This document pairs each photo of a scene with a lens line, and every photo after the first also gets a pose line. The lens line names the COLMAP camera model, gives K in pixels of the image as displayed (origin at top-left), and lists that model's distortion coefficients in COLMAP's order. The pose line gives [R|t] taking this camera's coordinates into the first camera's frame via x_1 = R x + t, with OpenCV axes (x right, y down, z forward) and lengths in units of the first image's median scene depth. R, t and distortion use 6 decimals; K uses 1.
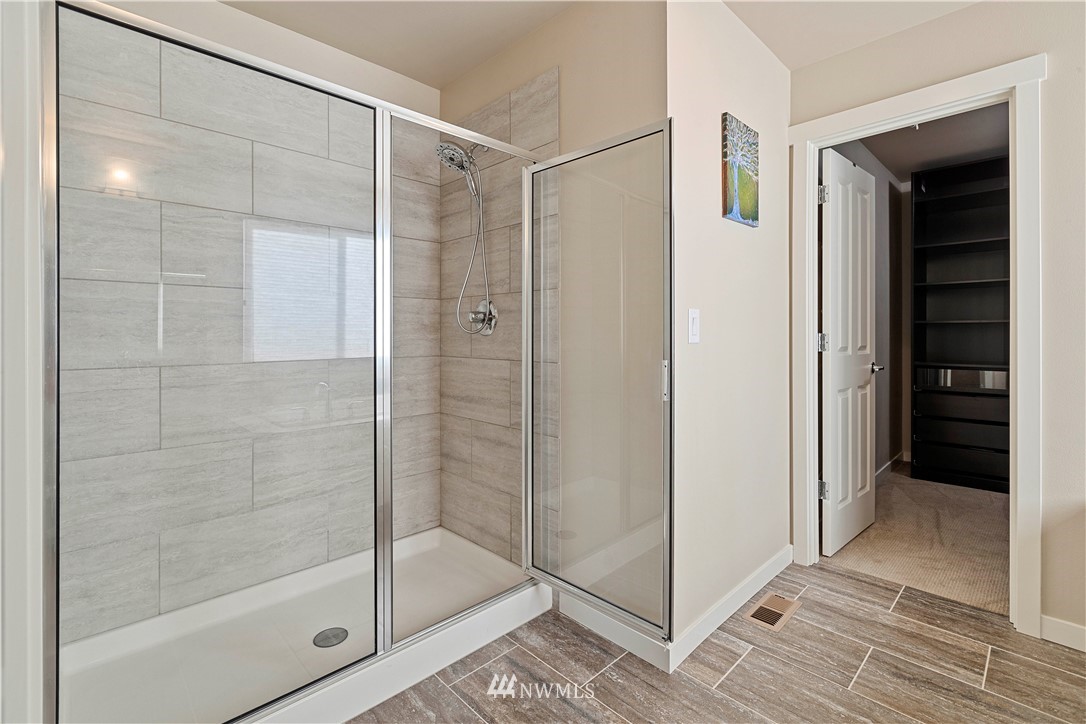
lens RADIAL K [[492.5, 0, 532.4], [0, 492.5, 327.2], [0, 0, 1]] dist [0.001760, -0.001261]
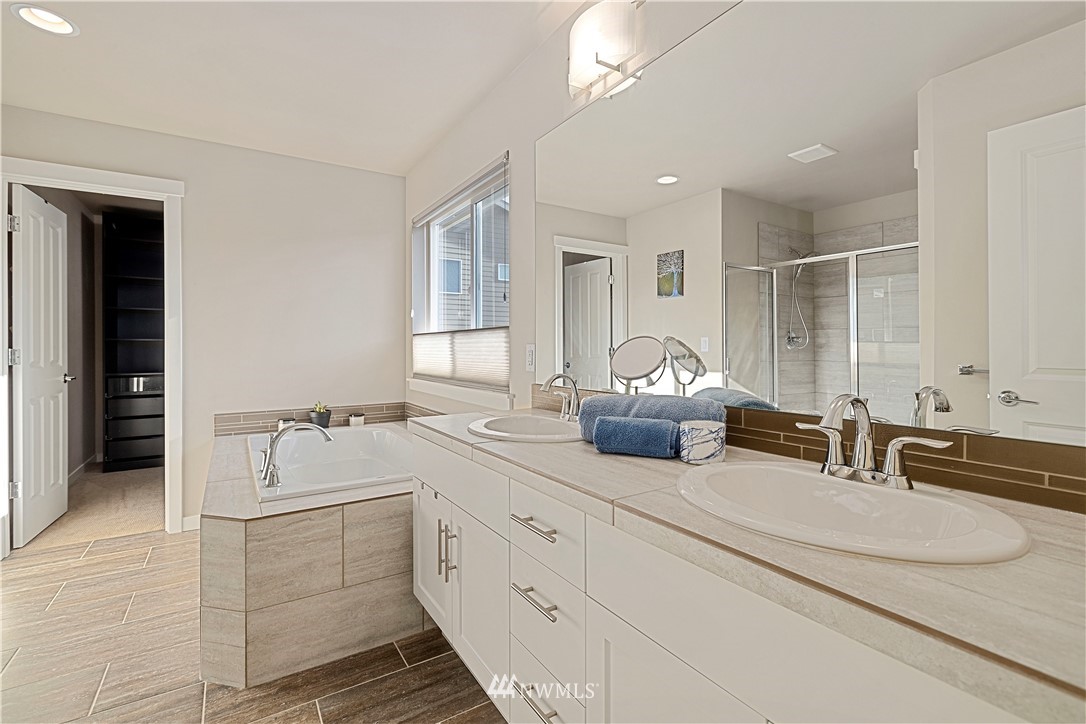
lens RADIAL K [[492.5, 0, 547.0], [0, 492.5, 354.2], [0, 0, 1]] dist [0.001760, -0.001261]
pose [[0.190983, -0.011505, 0.981526, -0.320923], [-0.009832, 0.999859, 0.013632, -0.002344], [-0.981544, -0.012254, 0.190843, -0.465602]]
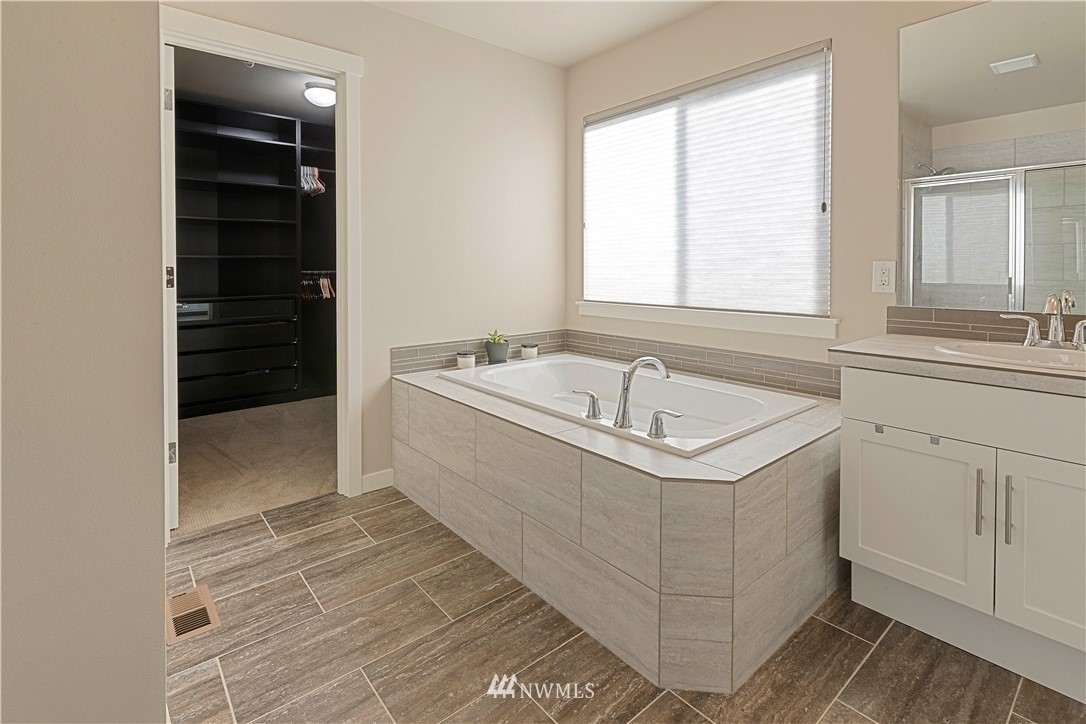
lens RADIAL K [[521.9, 0, 547.2], [0, 521.9, 278.0], [0, 0, 1]] dist [0.001351, -0.000020]
pose [[0.060810, -0.017768, 0.997991, -0.311830], [-0.007601, 0.999804, 0.018264, 0.010287], [-0.998120, -0.008697, 0.060663, 0.367260]]
